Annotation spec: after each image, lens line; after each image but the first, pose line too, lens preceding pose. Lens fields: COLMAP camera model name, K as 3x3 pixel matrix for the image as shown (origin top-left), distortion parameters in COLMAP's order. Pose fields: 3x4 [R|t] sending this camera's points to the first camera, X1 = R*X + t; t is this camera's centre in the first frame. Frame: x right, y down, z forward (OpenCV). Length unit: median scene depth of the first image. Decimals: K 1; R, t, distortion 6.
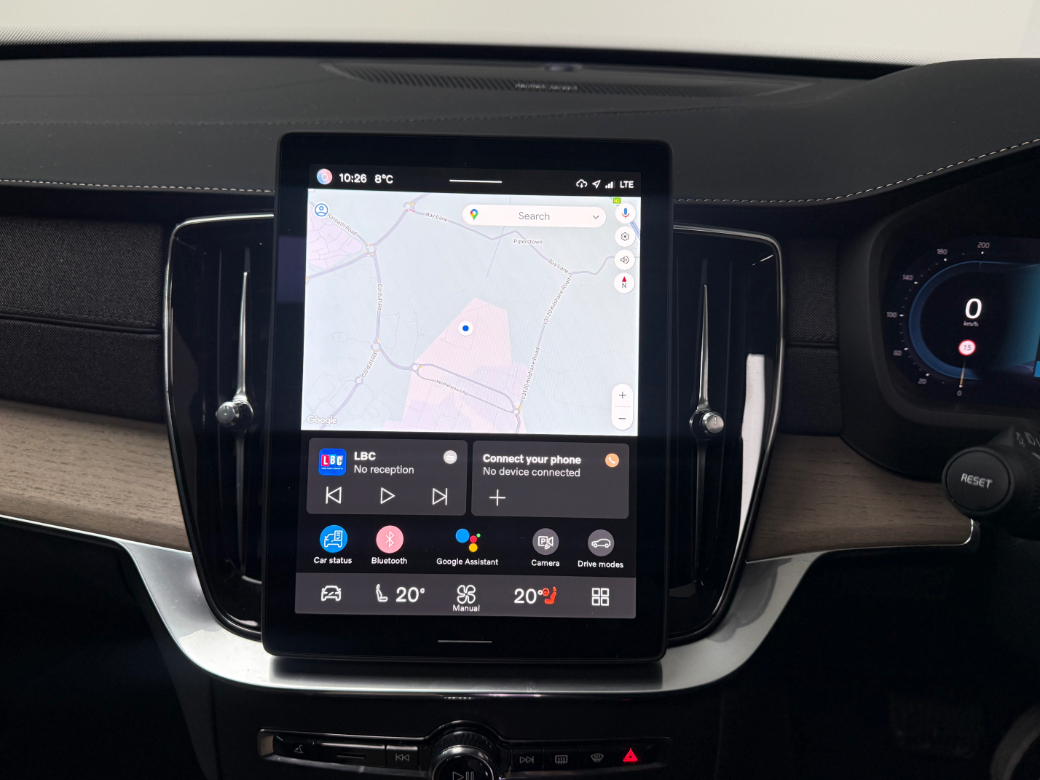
lens RADIAL K [[777.9, 0, 523.6], [0, 777.9, 379.7], [0, 0, 1]] dist [0.007167, -0.008804]
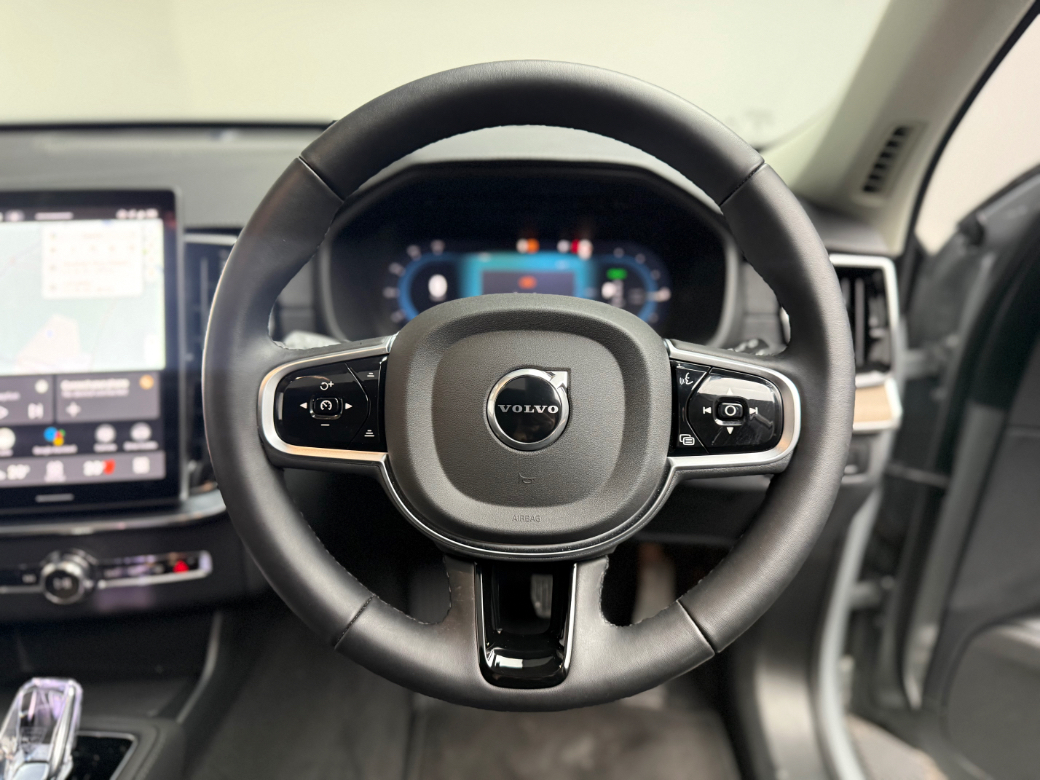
lens RADIAL K [[741.3, 0, 513.9], [0, 741.3, 390.3], [0, 0, 1]] dist [0.044333, -0.018804]
pose [[0.995275, -0.054819, 0.080143, 0.734161], [0.054725, 0.998496, 0.003370, 0.151627], [-0.080208, 0.001031, 0.996778, -0.614691]]
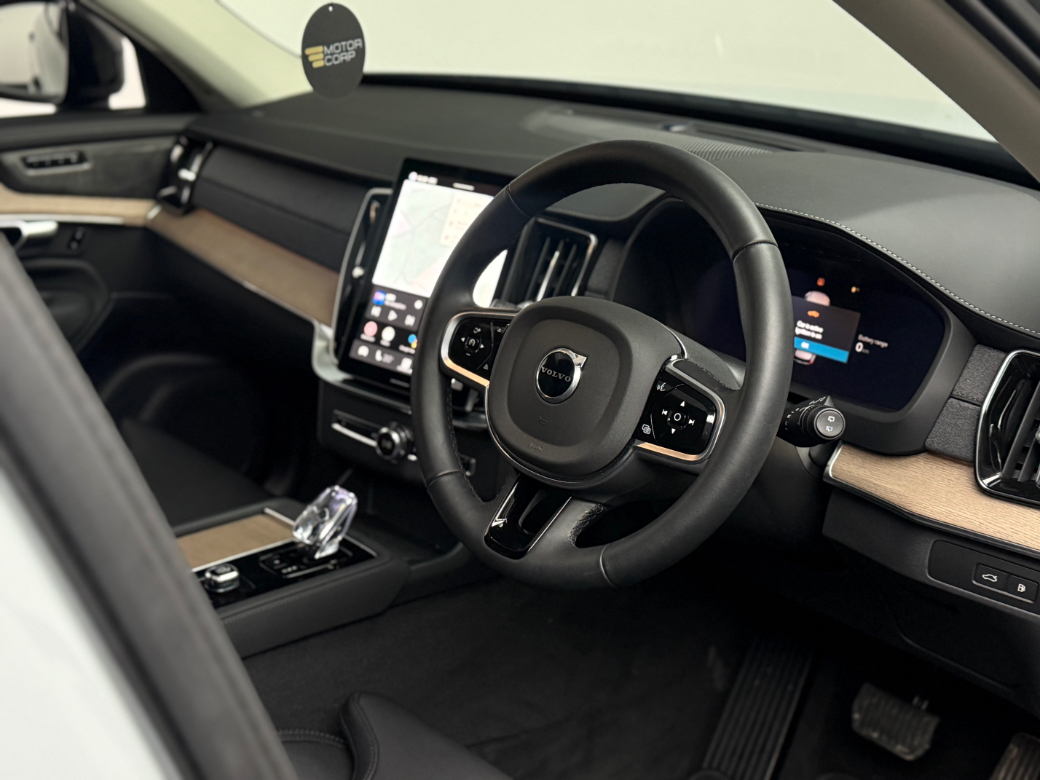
lens RADIAL K [[1241.1, 0, 519.7], [0, 1241.1, 391.4], [0, 0, 1]] dist [0.007218, 0.000000]
pose [[0.778394, 0.220136, -0.587915, 2.221601], [-0.253194, 0.967042, 0.026868, 0.166223], [0.574453, 0.127942, 0.808477, -1.635846]]
